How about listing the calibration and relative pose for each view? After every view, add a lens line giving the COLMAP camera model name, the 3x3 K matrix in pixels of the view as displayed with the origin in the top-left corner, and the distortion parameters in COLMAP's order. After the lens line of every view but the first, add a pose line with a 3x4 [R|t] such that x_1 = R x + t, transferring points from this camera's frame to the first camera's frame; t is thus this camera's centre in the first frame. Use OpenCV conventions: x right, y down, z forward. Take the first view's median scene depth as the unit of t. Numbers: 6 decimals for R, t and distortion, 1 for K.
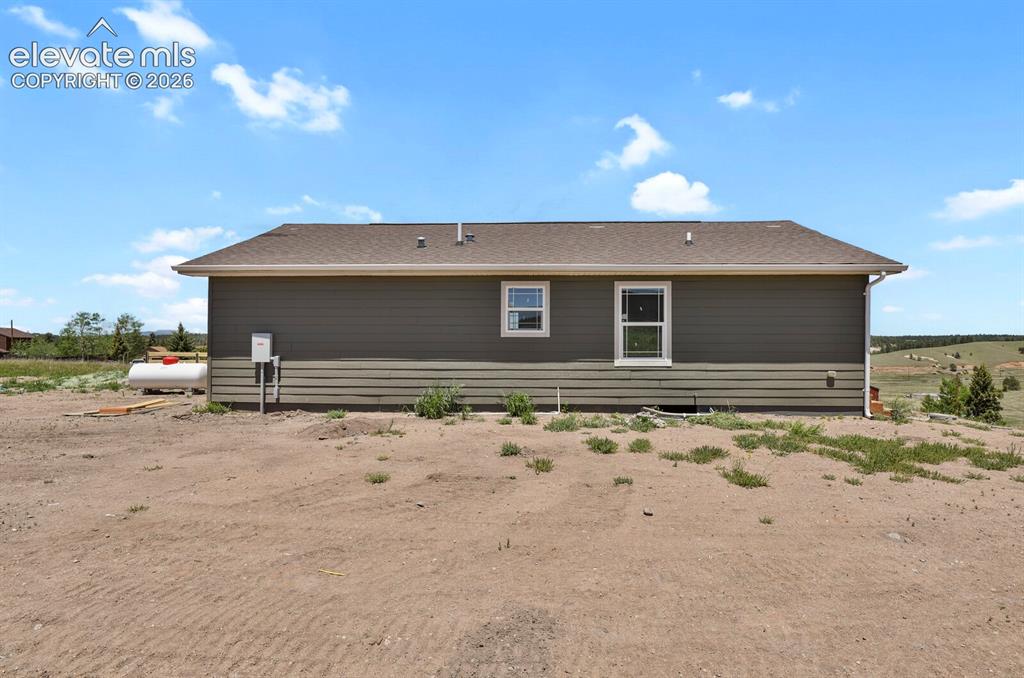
lens RADIAL K [[499.2, 0, 511.7], [0, 499.2, 342.0], [0, 0, 1]] dist [-0.021734, -0.004391]
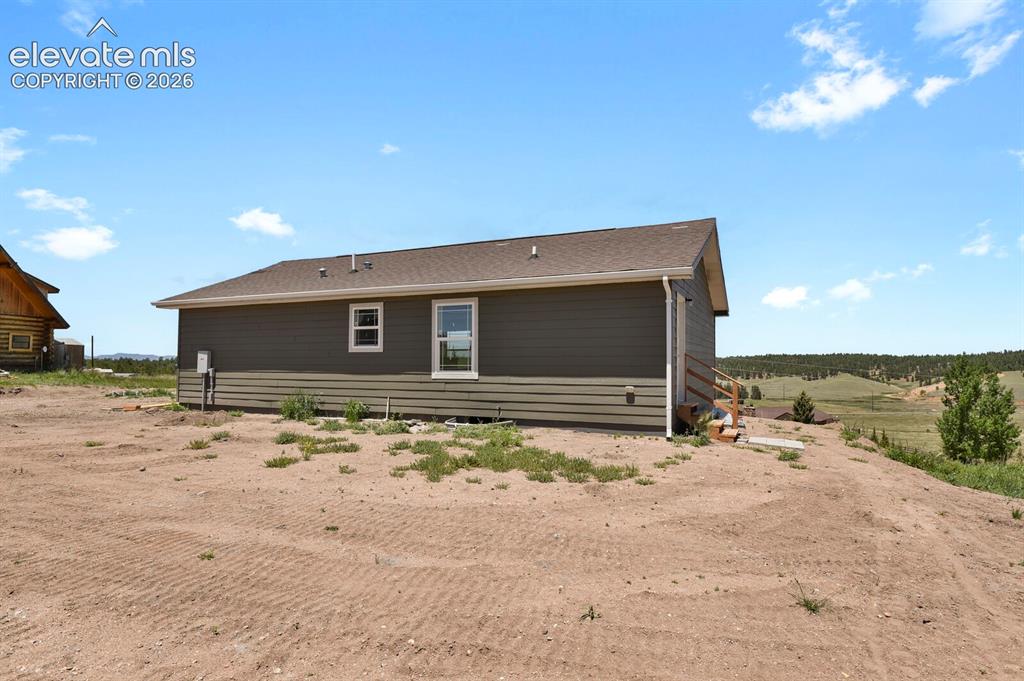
lens RADIAL K [[541.8, 0, 517.0], [0, 541.8, 332.1], [0, 0, 1]] dist [-0.019815, 0.000328]
pose [[0.931247, -0.021951, -0.363726, 0.797059], [0.005622, 0.998931, -0.045891, 0.002753], [0.364345, 0.040691, 0.930375, -0.024479]]
